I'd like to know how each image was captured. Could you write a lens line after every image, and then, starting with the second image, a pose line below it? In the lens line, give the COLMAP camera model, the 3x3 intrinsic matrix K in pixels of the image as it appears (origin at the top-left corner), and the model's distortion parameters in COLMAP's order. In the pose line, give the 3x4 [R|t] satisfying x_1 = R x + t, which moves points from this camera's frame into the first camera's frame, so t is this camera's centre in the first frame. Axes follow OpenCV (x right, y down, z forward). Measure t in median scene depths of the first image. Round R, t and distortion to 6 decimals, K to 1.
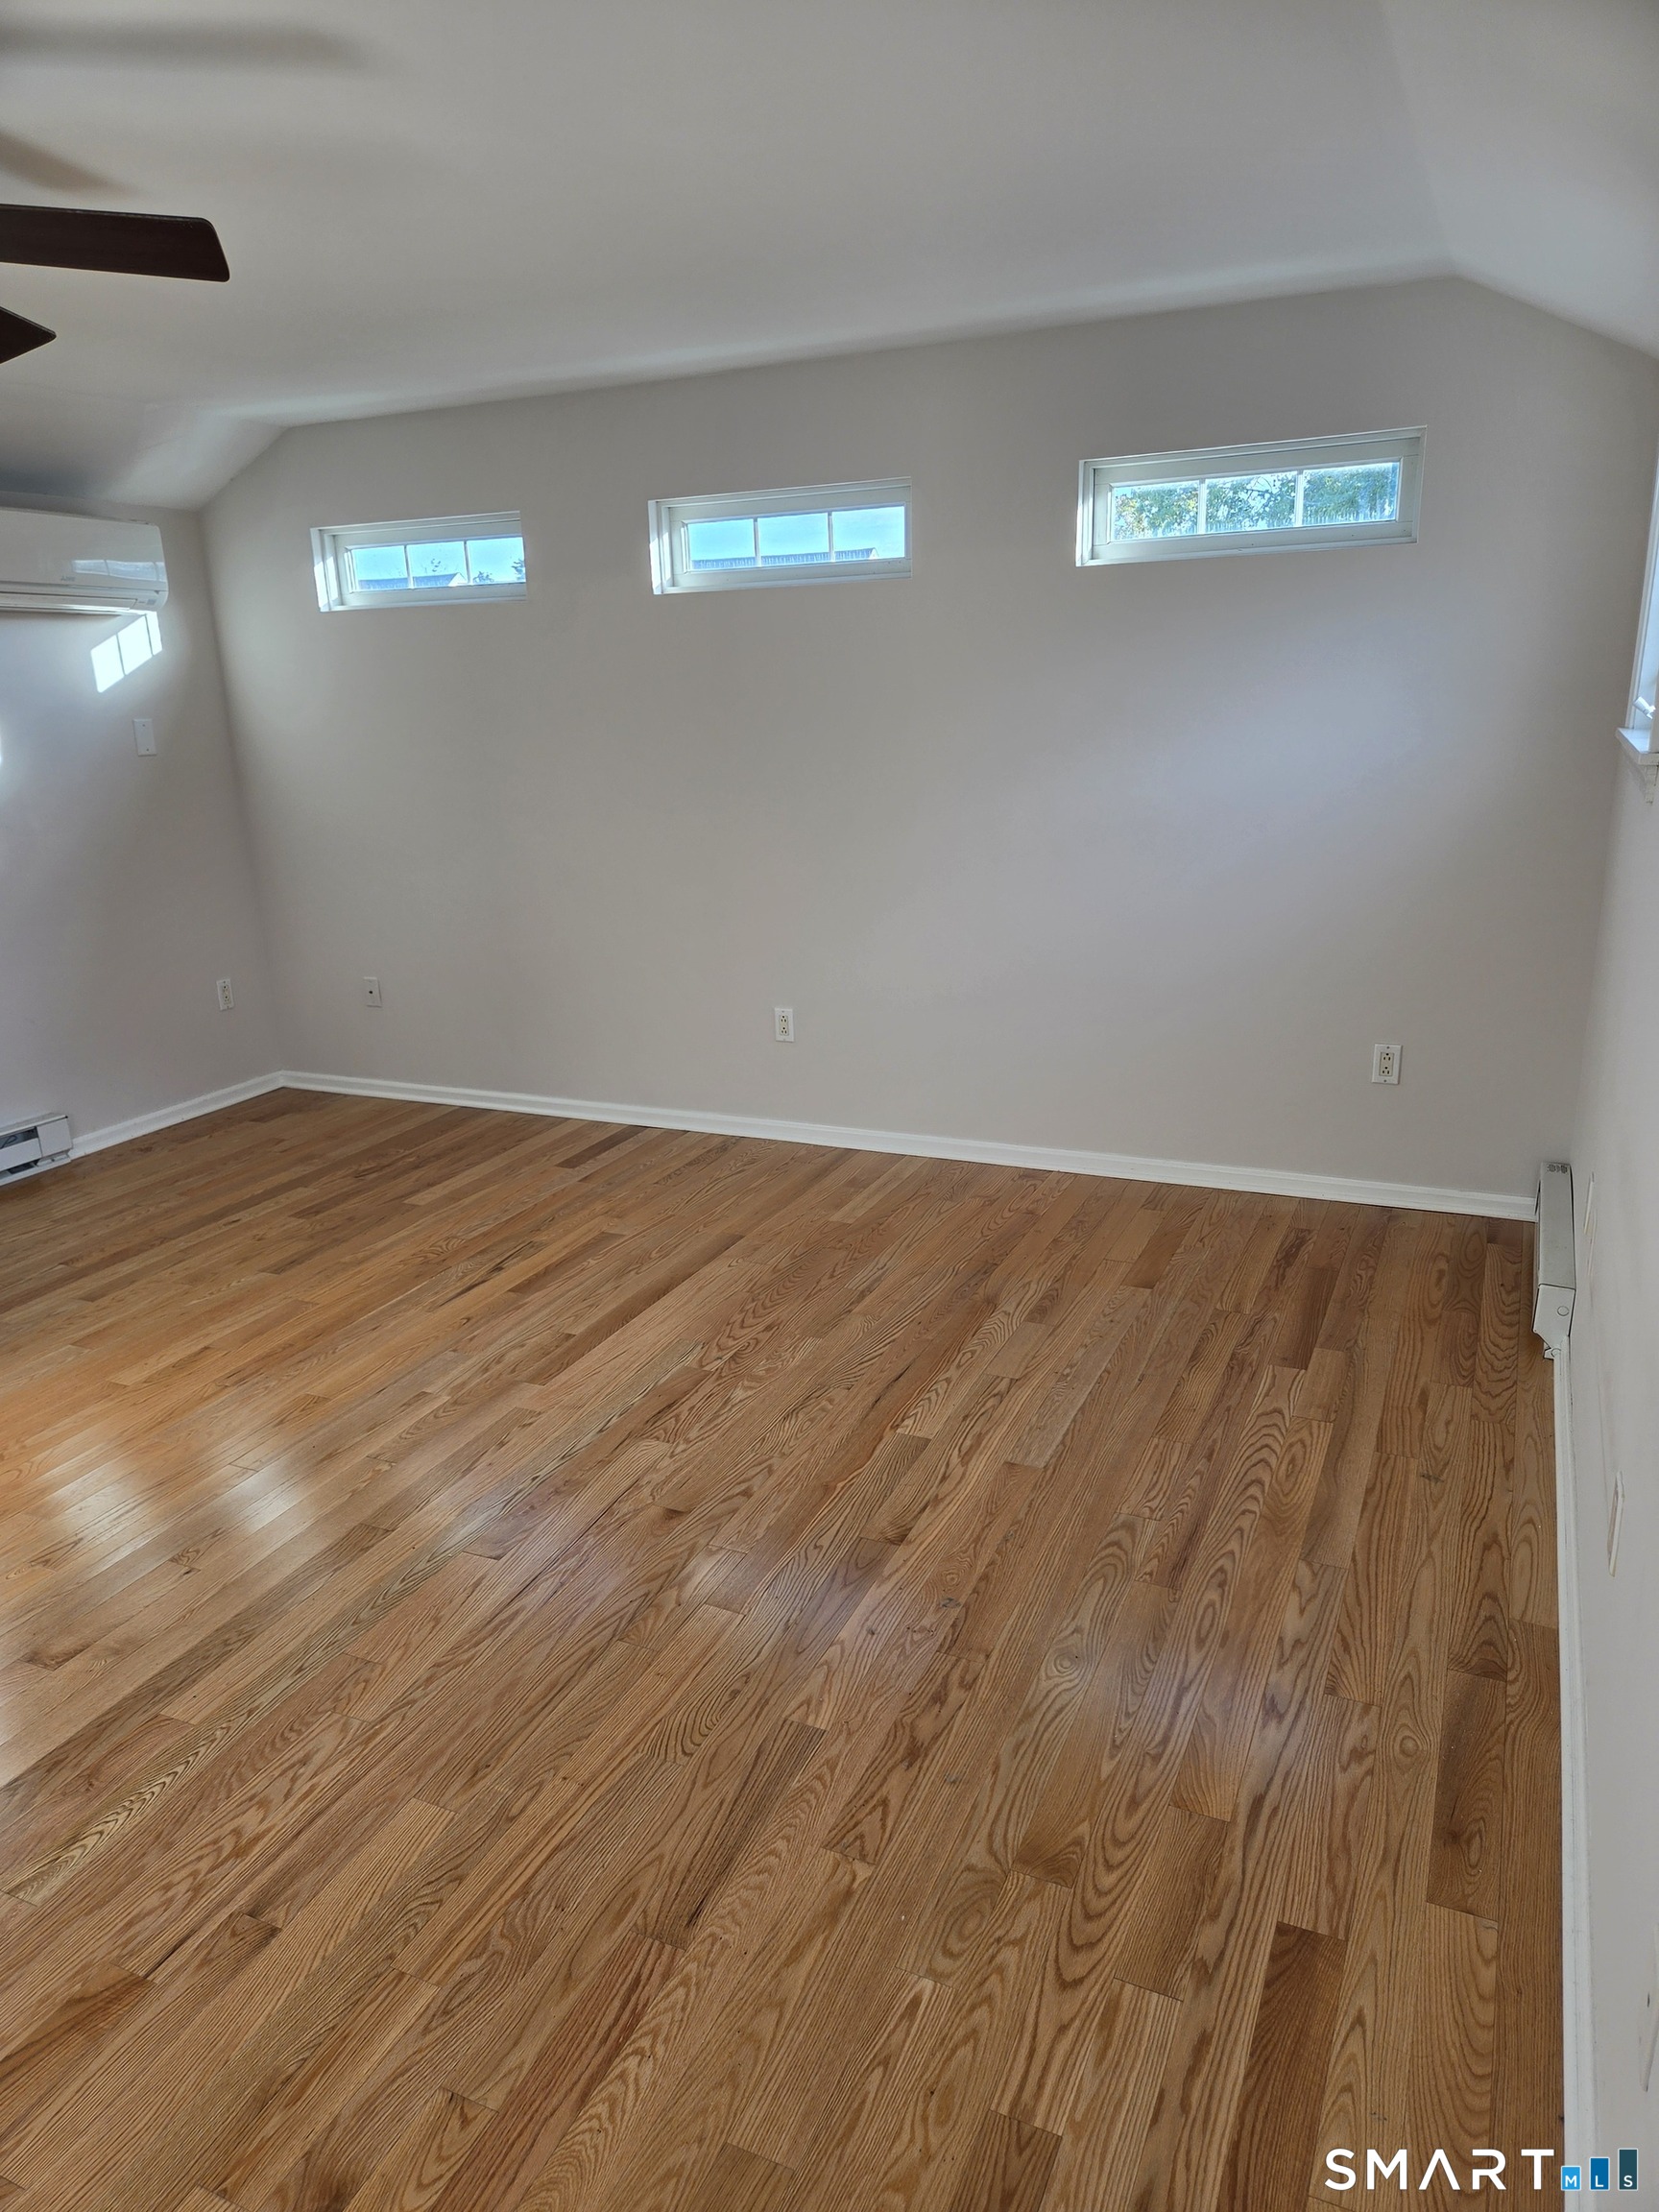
lens RADIAL K [[1481.5, 0, 819.4], [0, 1481.5, 1115.2], [0, 0, 1]] dist [0.067753, -0.054774]
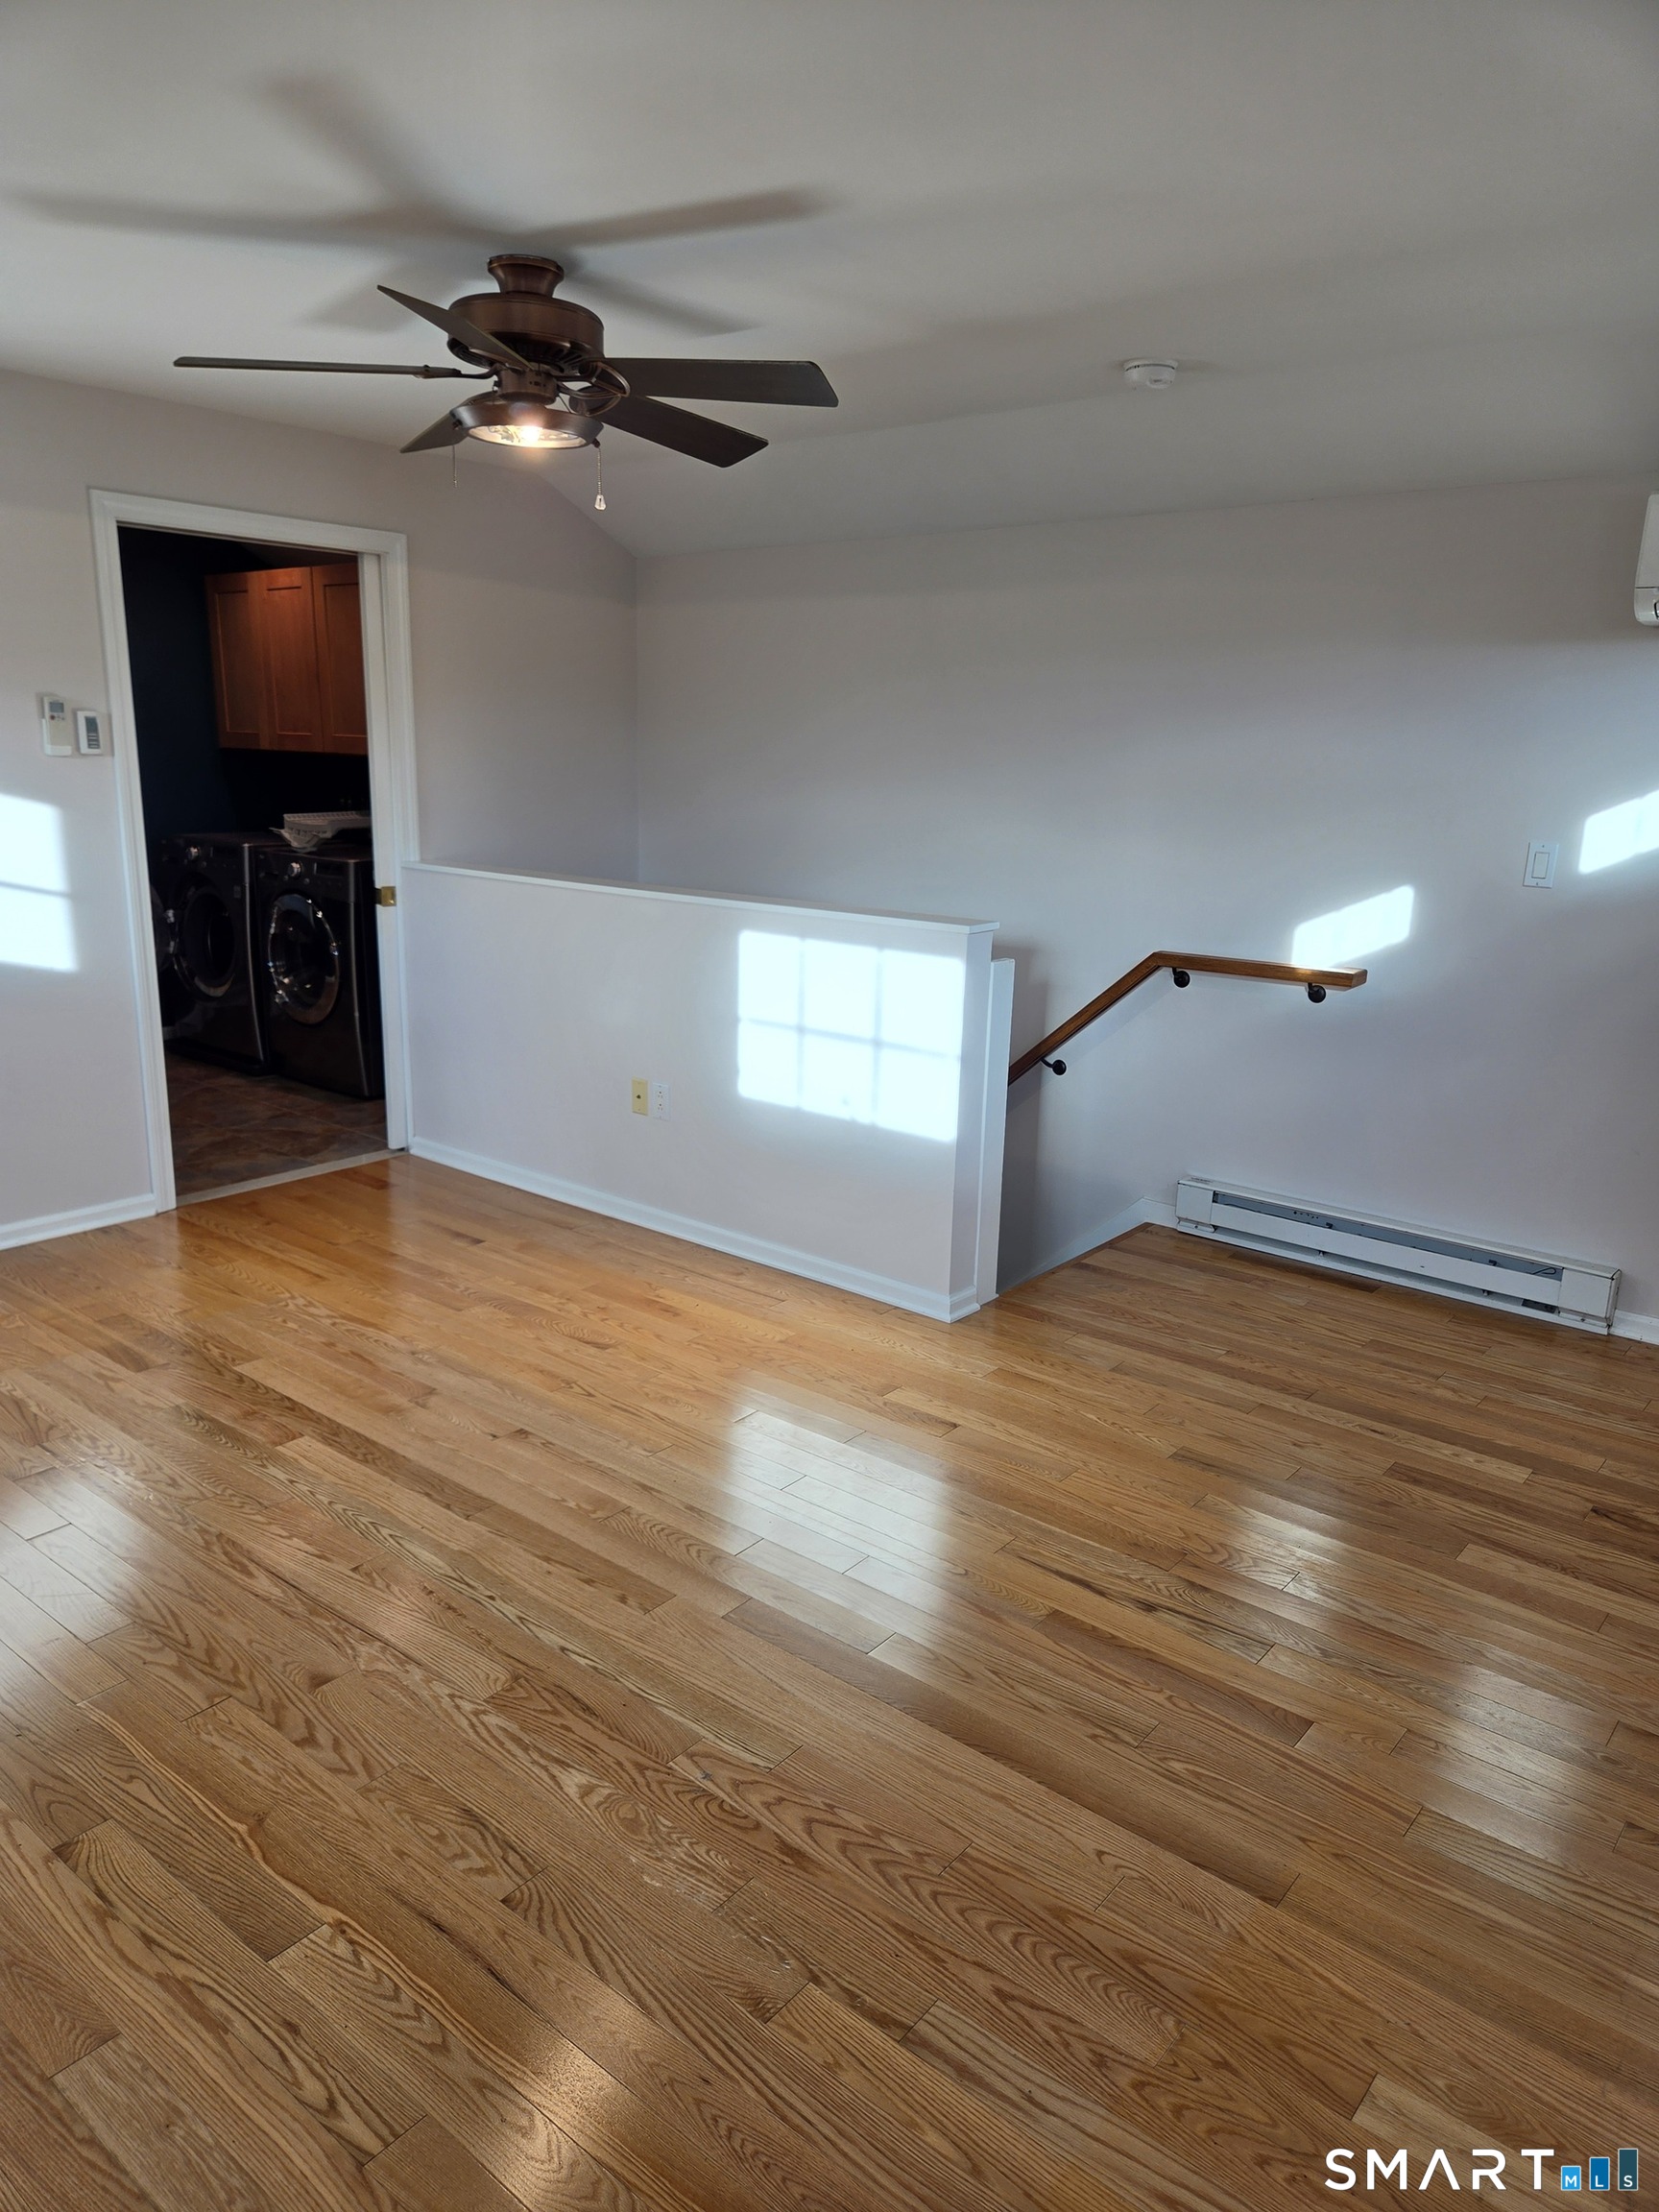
lens RADIAL K [[1481.5, 0, 819.4], [0, 1481.5, 1115.2], [0, 0, 1]] dist [0.067753, -0.054774]
pose [[-0.254268, 0.259874, -0.931565, 0.420673], [-0.286523, 0.899739, 0.329201, -0.297430], [0.923716, 0.350621, -0.154315, 1.001641]]
